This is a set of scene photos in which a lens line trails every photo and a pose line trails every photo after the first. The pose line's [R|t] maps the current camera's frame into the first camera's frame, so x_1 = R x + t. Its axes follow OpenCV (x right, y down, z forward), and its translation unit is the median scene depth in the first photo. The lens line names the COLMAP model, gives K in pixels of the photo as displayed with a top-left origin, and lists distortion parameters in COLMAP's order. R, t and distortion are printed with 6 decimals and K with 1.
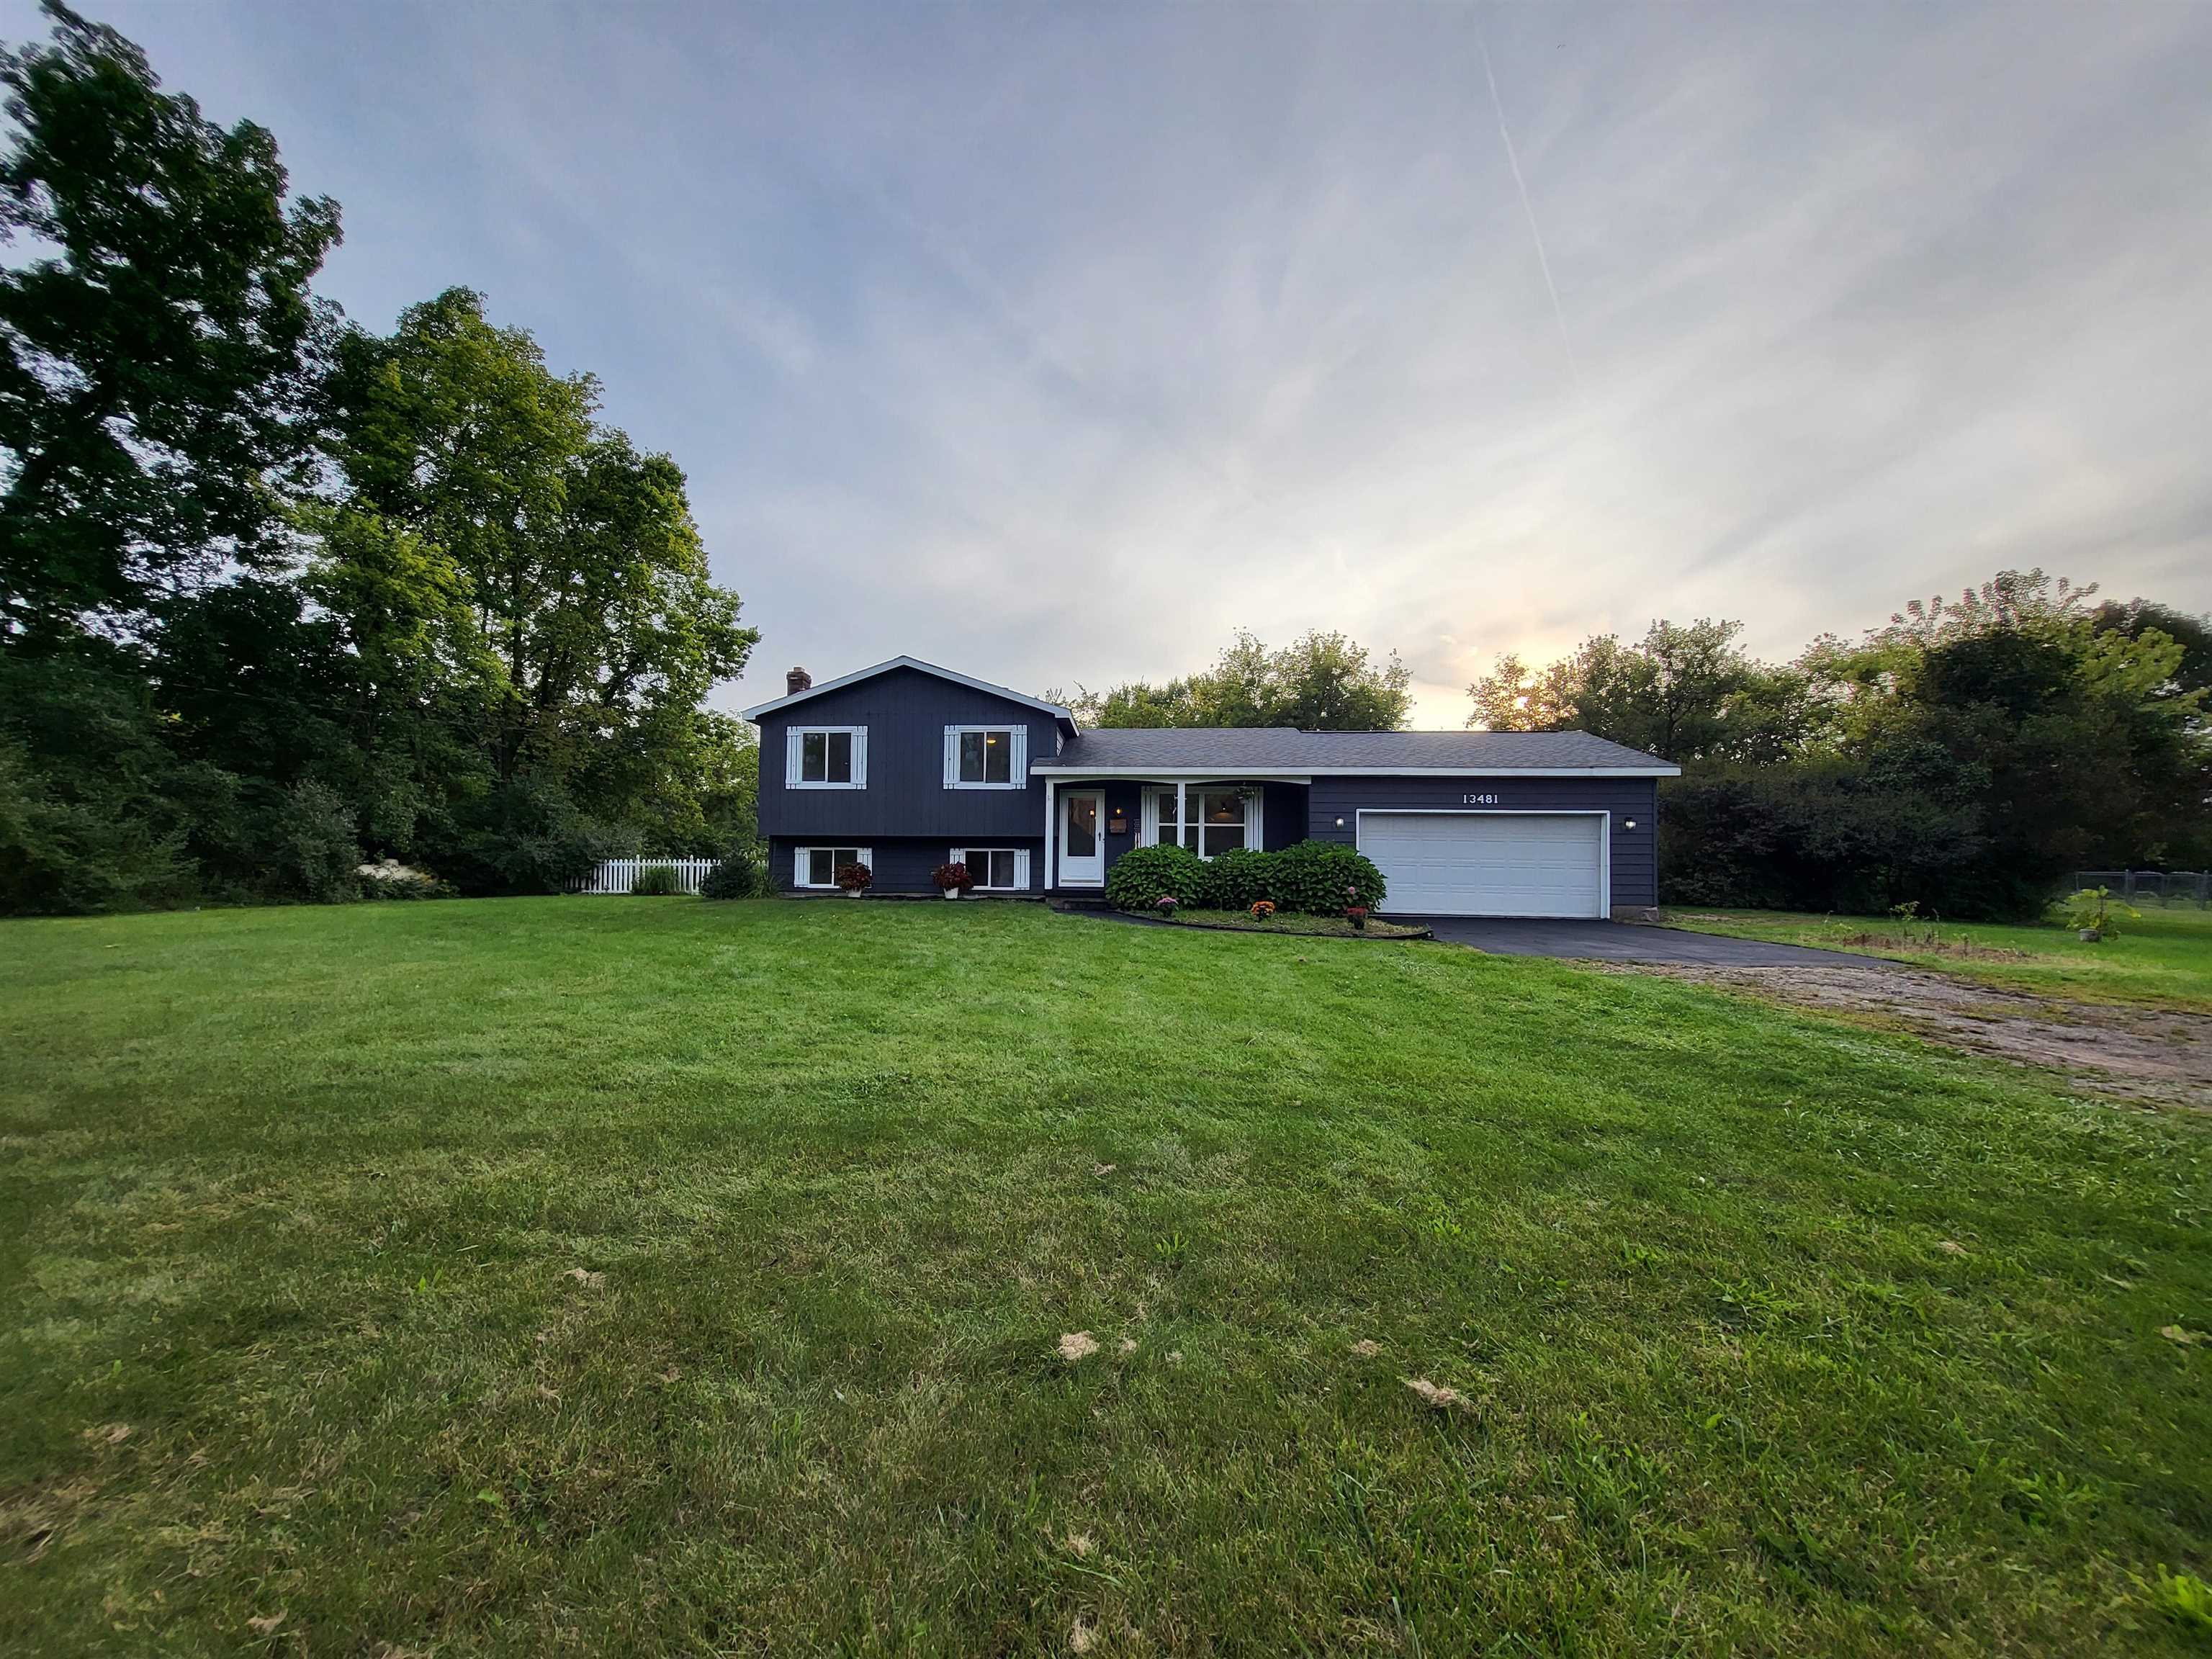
lens RADIAL K [[869.5, 0, 1068.0], [0, 869.5, 845.4], [0, 0, 1]] dist [-0.002257, -0.000419]
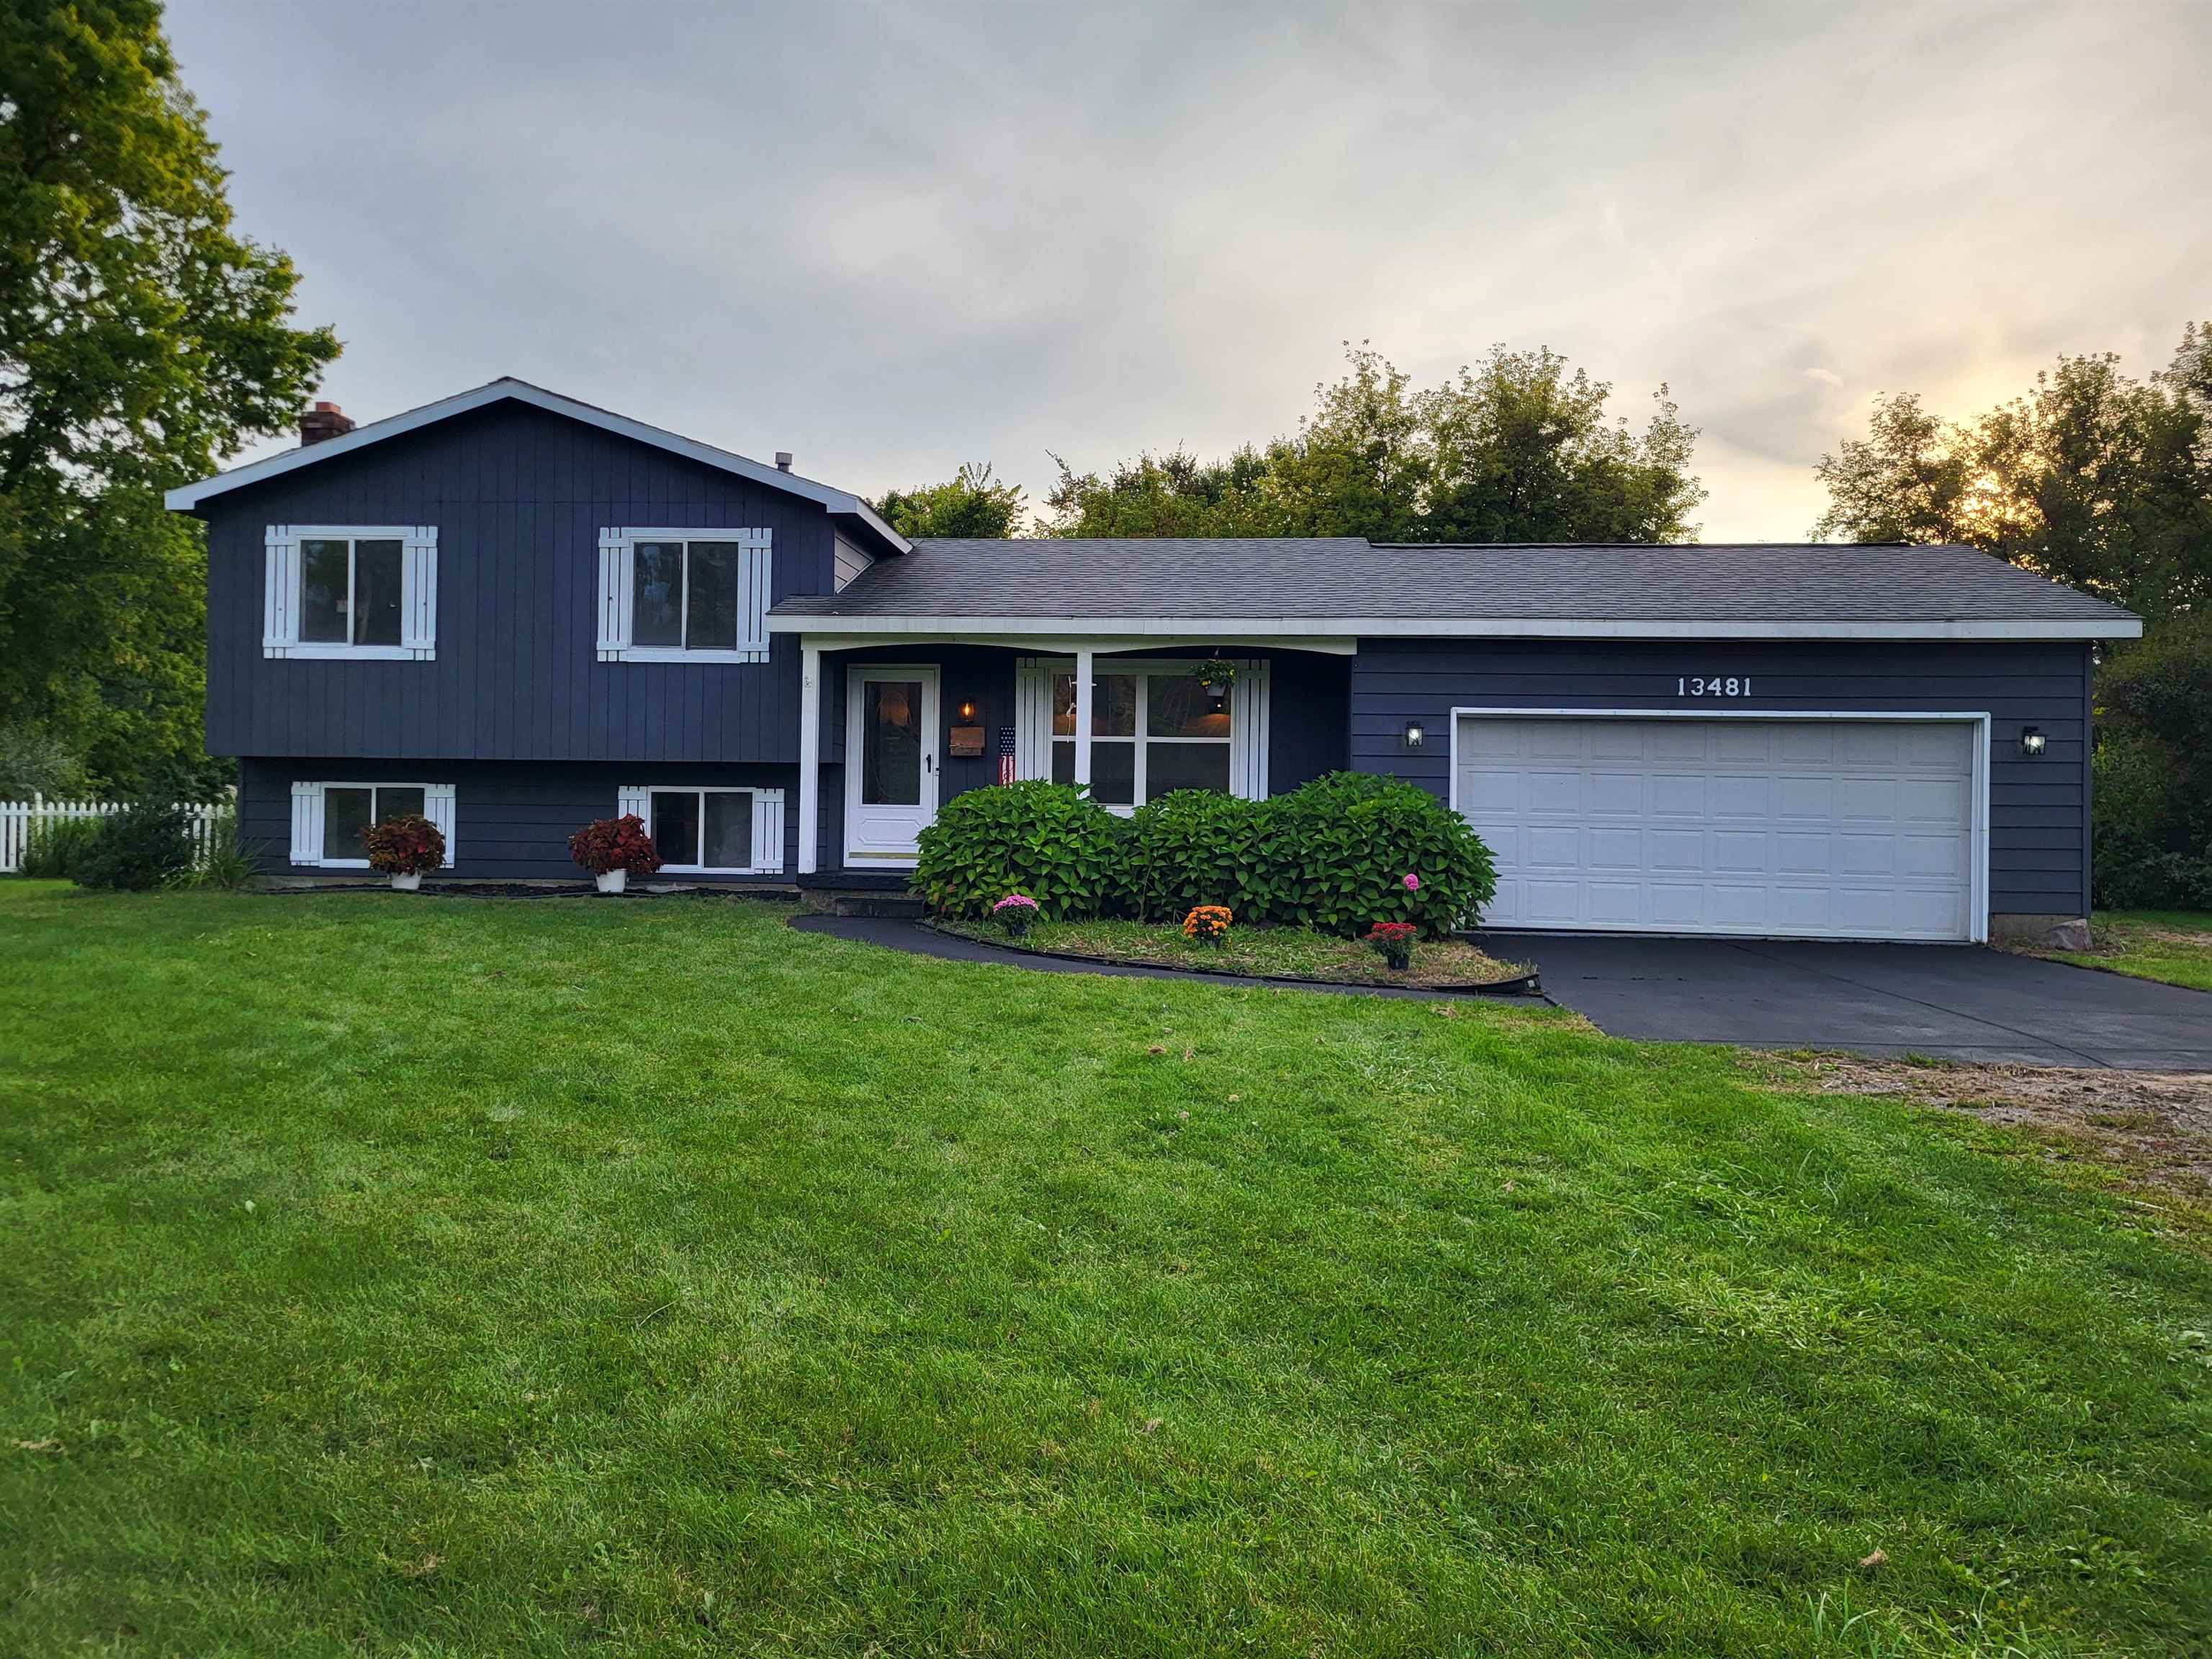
lens RADIAL K [[1670.7, 0, 1091.4], [0, 1670.7, 820.6], [0, 0, 1]] dist [0.057137, -0.056814]
pose [[0.999985, 0.004308, 0.003308, 0.122123], [-0.004399, 0.999593, 0.028189, -0.004806], [-0.003185, -0.028203, 0.999597, 0.080017]]
